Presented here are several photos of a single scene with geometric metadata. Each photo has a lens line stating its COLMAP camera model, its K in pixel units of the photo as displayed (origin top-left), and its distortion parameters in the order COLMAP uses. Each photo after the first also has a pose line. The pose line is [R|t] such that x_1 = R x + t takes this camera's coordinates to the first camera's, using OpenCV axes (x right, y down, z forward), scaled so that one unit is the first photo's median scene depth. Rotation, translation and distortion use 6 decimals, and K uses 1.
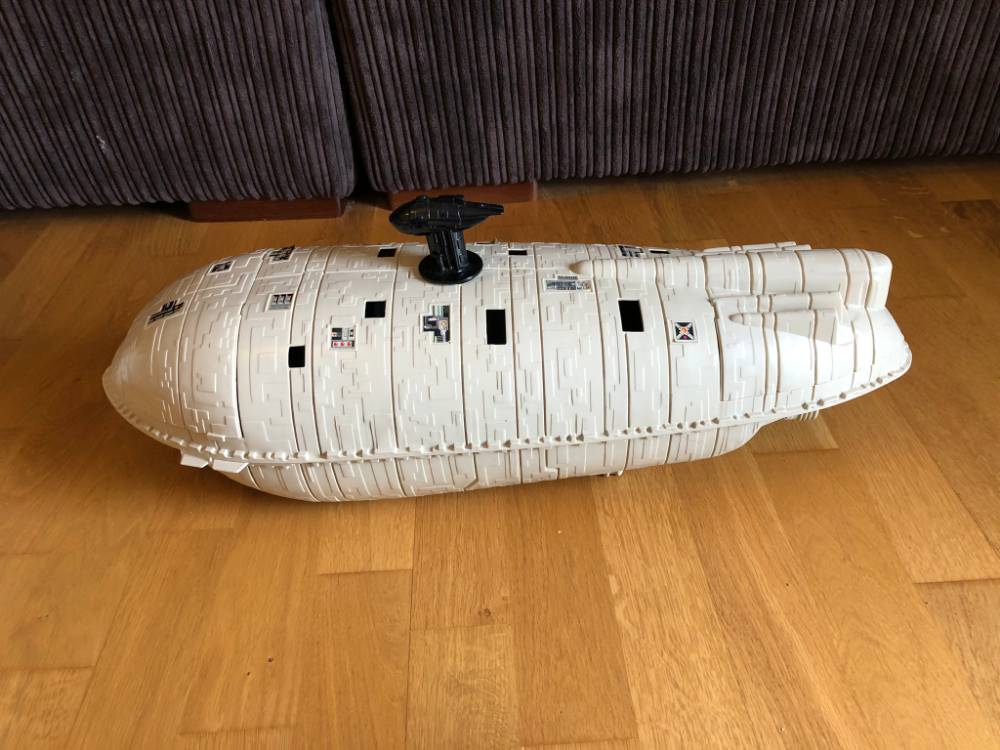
lens RADIAL K [[836.7, 0, 494.6], [0, 836.7, 365.1], [0, 0, 1]] dist [0.010426, 0.004223]
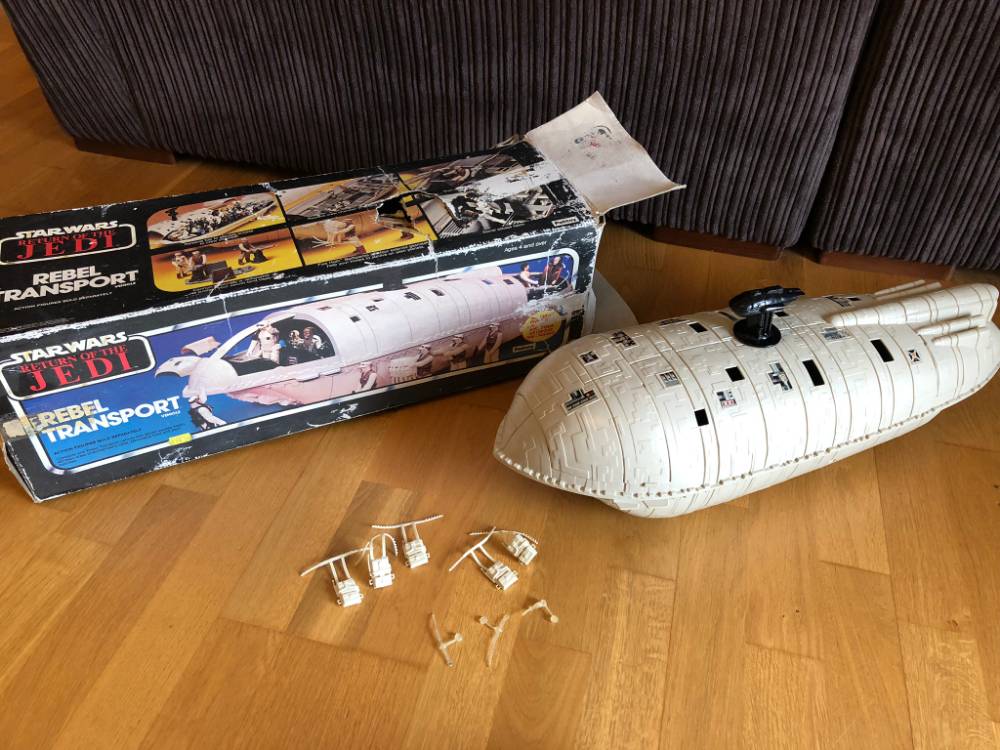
lens RADIAL K [[836.7, 0, 496.2], [0, 836.7, 368.3], [0, 0, 1]] dist [0.010426, 0.004223]
pose [[0.956327, 0.235959, -0.172518, -0.560423], [-0.226651, 0.971305, 0.072083, -0.039452], [0.184576, -0.029834, 0.982365, -0.464156]]
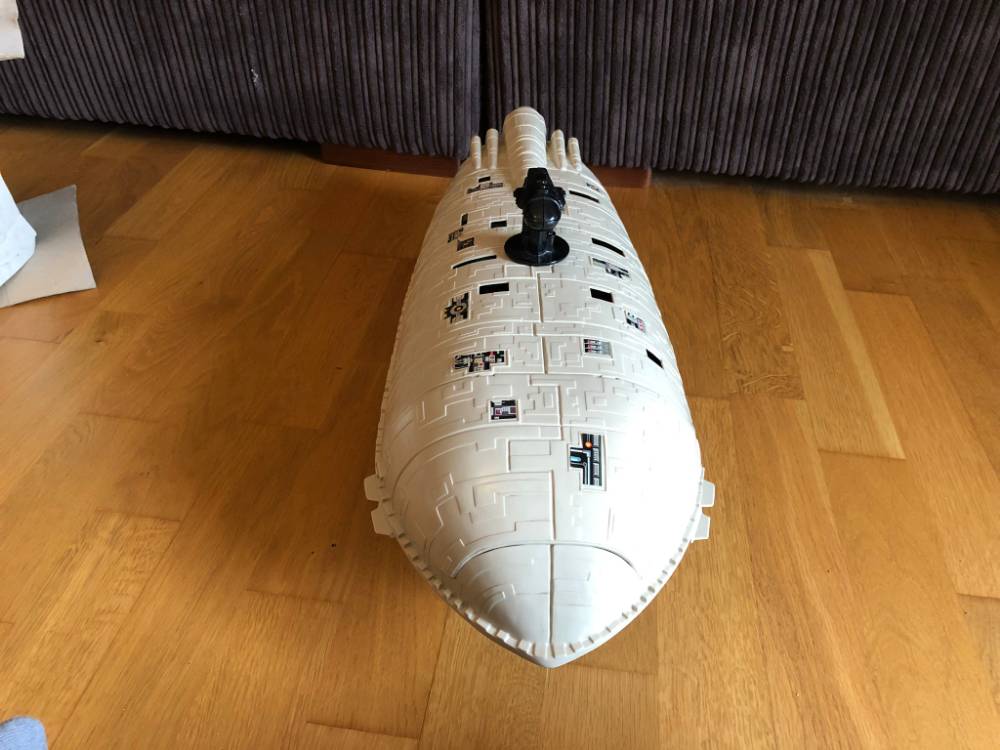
lens RADIAL K [[836.7, 0, 494.5], [0, 836.7, 370.1], [0, 0, 1]] dist [0.010426, 0.004223]
pose [[0.981018, 0.164819, -0.102164, 0.011814], [-0.164558, 0.986306, 0.011039, 0.072192], [0.102584, 0.005982, 0.994706, -0.062170]]
